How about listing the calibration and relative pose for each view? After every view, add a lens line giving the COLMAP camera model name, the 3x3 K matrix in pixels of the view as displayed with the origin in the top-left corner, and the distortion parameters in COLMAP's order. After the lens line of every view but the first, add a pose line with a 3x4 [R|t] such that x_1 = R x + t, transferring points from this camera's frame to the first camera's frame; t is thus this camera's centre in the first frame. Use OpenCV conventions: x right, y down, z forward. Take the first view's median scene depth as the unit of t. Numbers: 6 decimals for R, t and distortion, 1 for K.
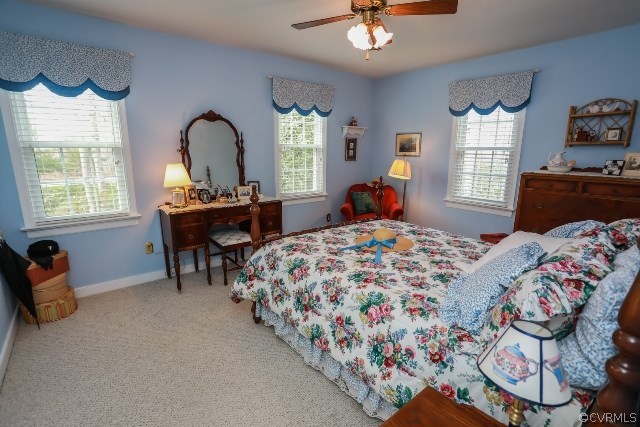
lens RADIAL K [[311.0, 0, 322.2], [0, 311.0, 219.8], [0, 0, 1]] dist [-0.073490, 0.030626]
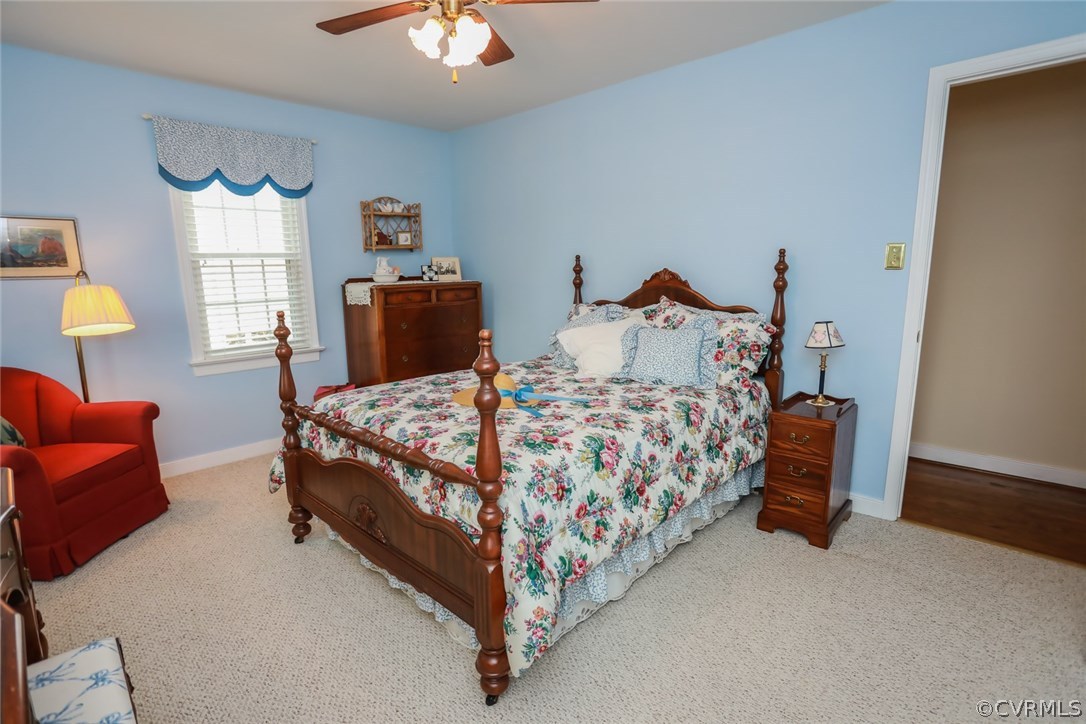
lens RADIAL K [[513.8, 0, 543.0], [0, 513.8, 362.0], [0, 0, 1]] dist [0.032289, -0.025802]
pose [[-0.150331, -0.188481, 0.970503, -0.708816], [0.238548, 0.945738, 0.220623, -0.175525], [-0.959425, 0.264677, -0.097212, 0.845981]]
